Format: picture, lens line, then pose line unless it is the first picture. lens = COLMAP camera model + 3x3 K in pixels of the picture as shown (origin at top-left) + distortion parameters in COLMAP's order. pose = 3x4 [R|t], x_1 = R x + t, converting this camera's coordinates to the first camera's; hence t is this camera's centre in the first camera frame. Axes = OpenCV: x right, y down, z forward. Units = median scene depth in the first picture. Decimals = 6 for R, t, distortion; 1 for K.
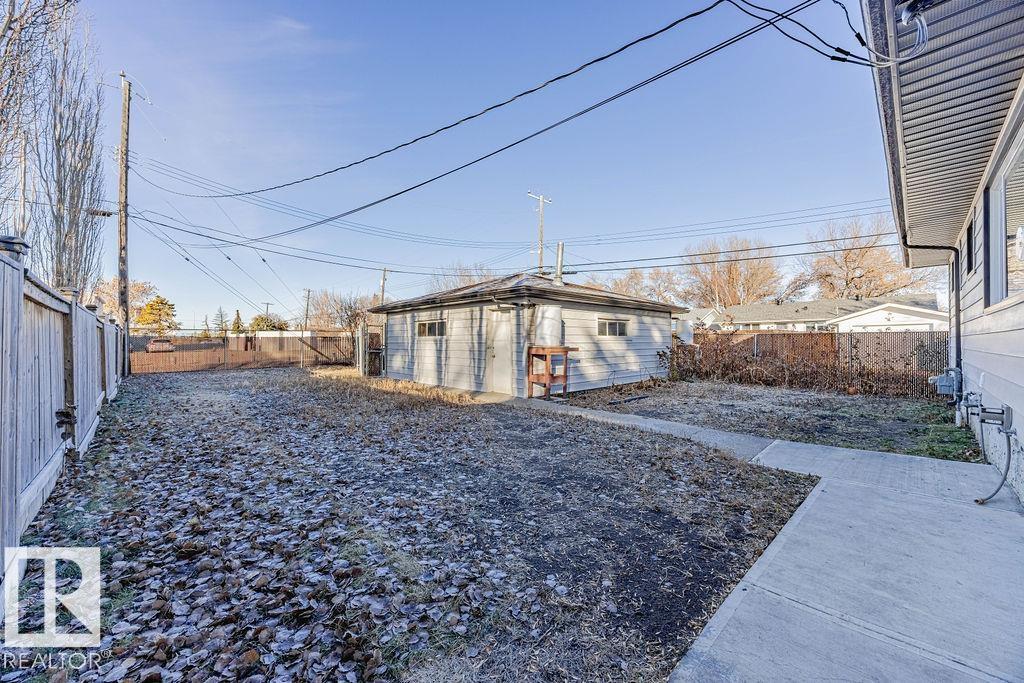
lens RADIAL K [[392.5, 0, 518.4], [0, 392.5, 339.3], [0, 0, 1]] dist [-0.002629, 0.000220]
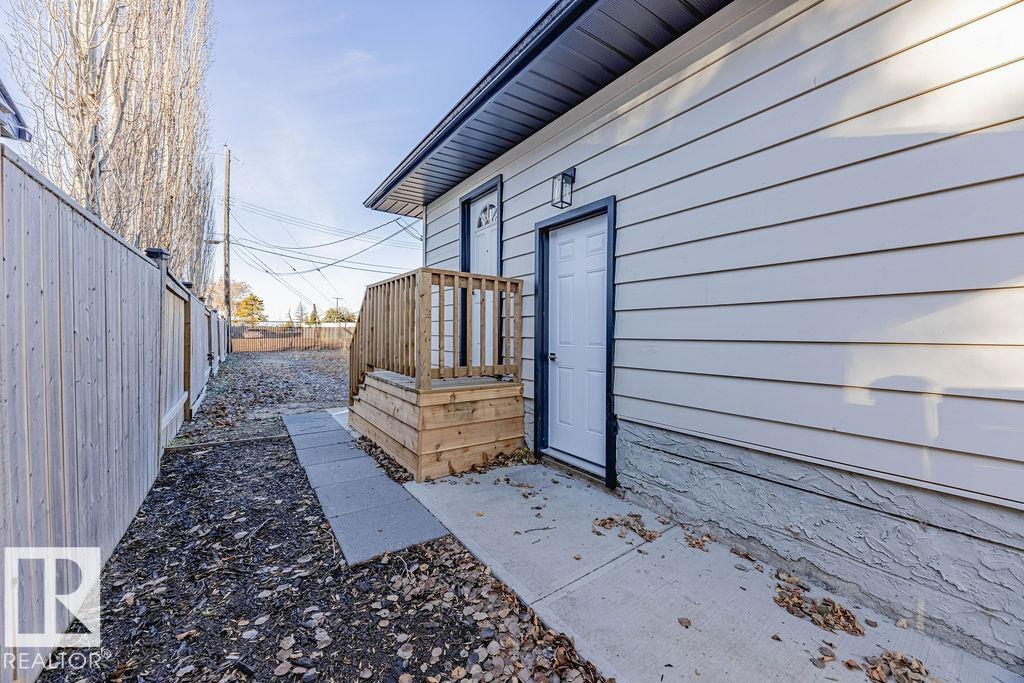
lens RADIAL K [[392.5, 0, 504.1], [0, 392.5, 341.0], [0, 0, 1]] dist [-0.002629, 0.000220]
pose [[0.984777, 0.010741, -0.173489, 0.161523], [-0.006456, 0.999660, 0.025246, 0.002948], [0.173701, -0.023742, 0.984512, -0.162428]]
